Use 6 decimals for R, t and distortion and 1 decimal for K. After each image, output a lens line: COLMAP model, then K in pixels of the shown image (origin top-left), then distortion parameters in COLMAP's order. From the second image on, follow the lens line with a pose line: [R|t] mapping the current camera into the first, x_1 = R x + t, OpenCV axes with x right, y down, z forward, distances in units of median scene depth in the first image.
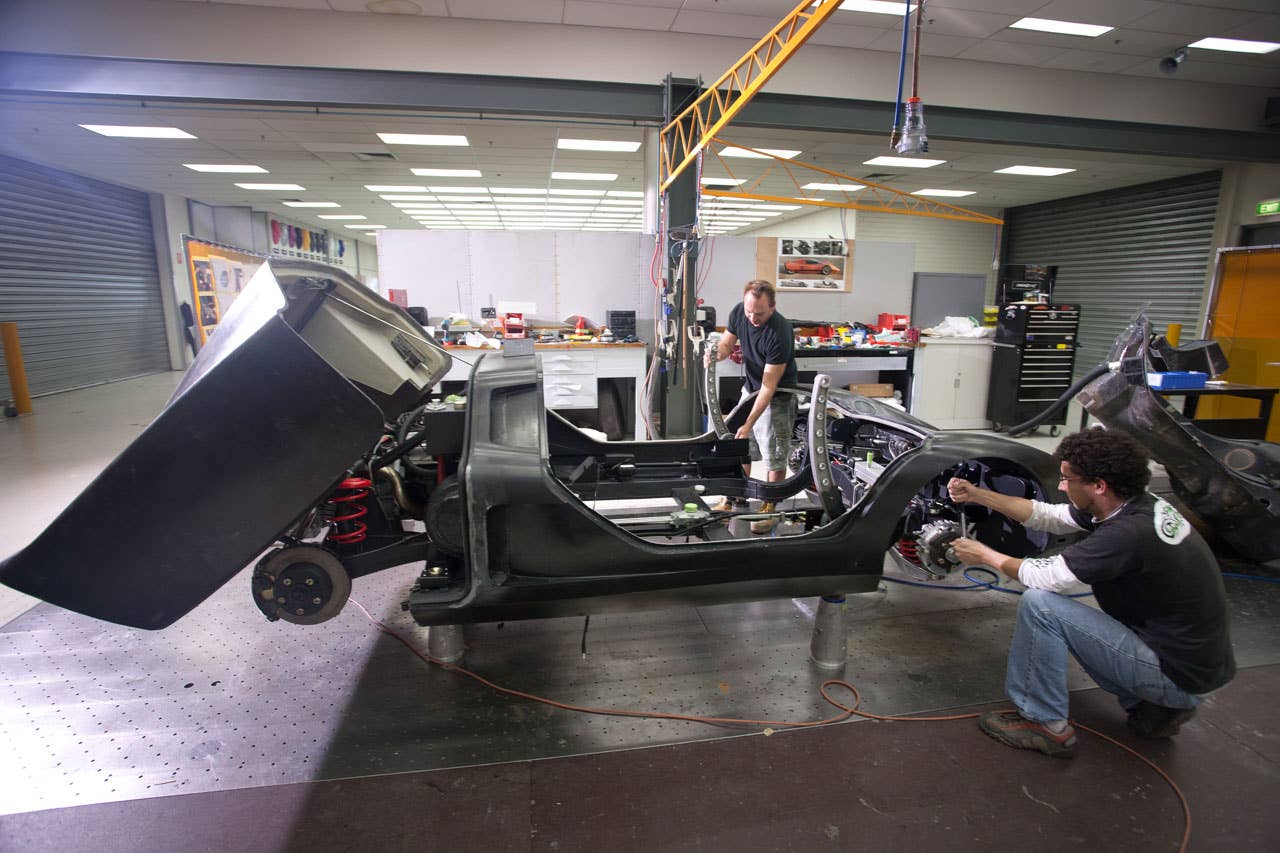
lens RADIAL K [[628.8, 0, 640.0], [0, 628.8, 426.5], [0, 0, 1]] dist [-0.066618, 0.035937]
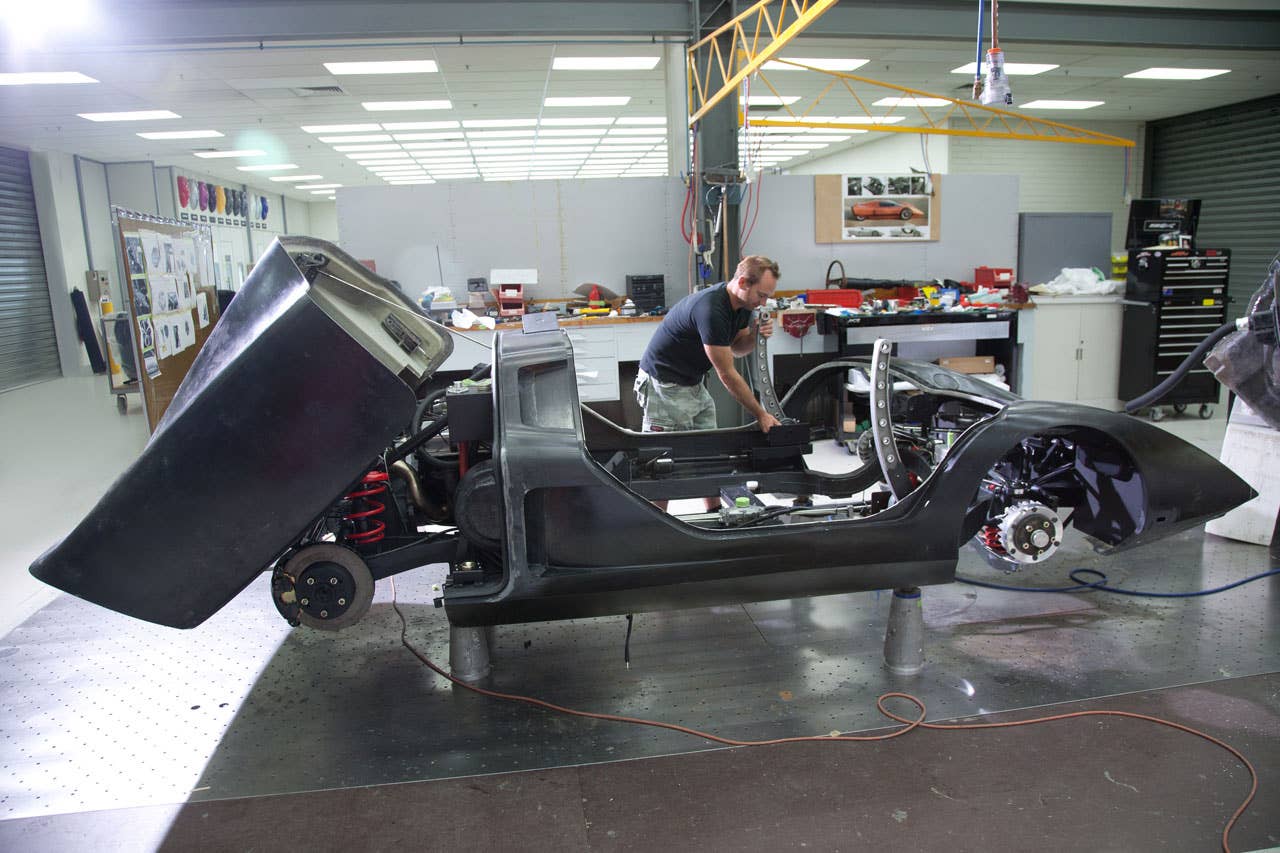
lens RADIAL K [[869.9, 0, 640.0], [0, 869.9, 426.5], [0, 0, 1]] dist [-0.121587, 0.062675]
pose [[0.998931, -0.033161, -0.032194, -0.007954], [0.032900, 0.999421, -0.008619, 0.014577], [0.032461, 0.007550, 0.999444, -0.089046]]
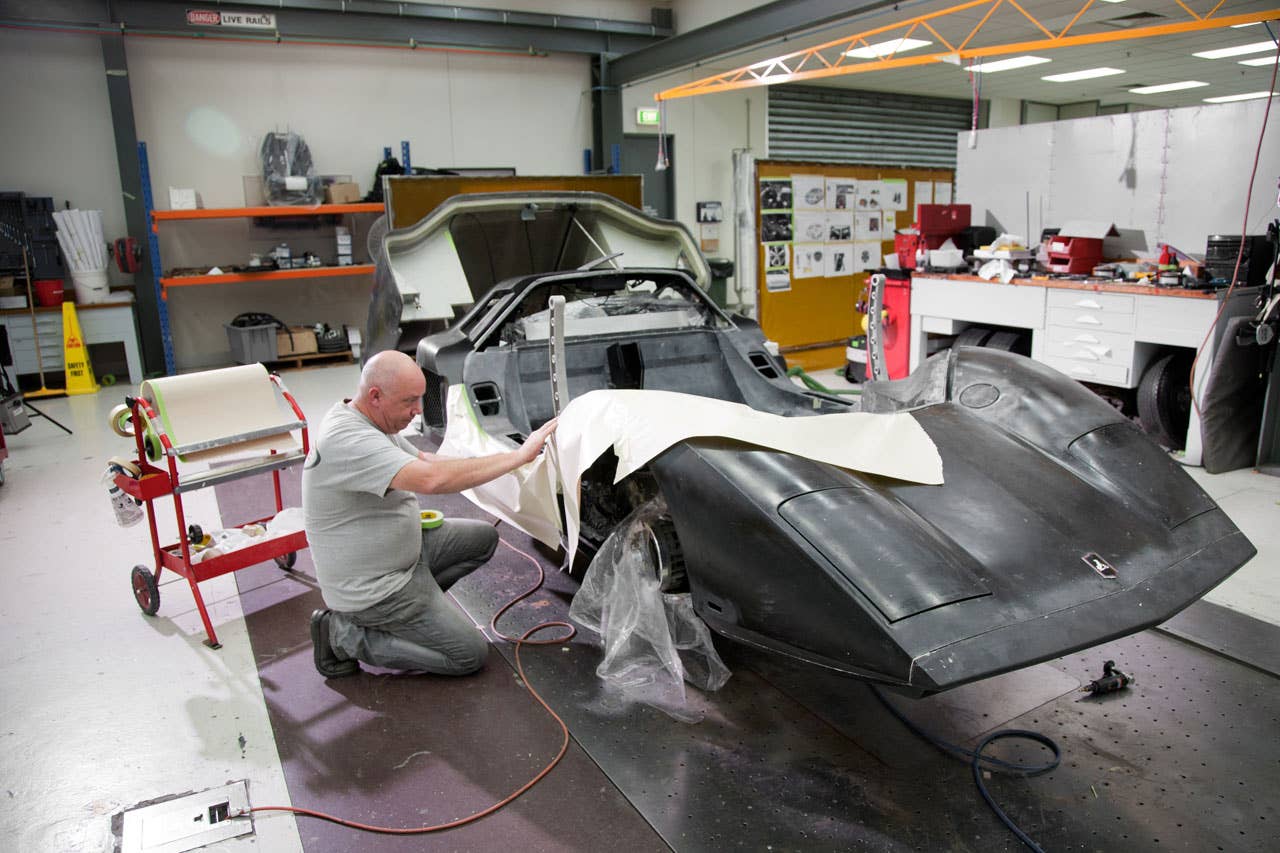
lens RADIAL K [[869.9, 0, 640.0], [0, 869.9, 426.5], [0, 0, 1]] dist [-0.121587, 0.062675]
pose [[0.333518, 0.206402, -0.919872, 0.563900], [-0.166631, 0.973283, 0.157971, -0.043891], [0.927901, 0.100593, 0.359000, 0.242222]]
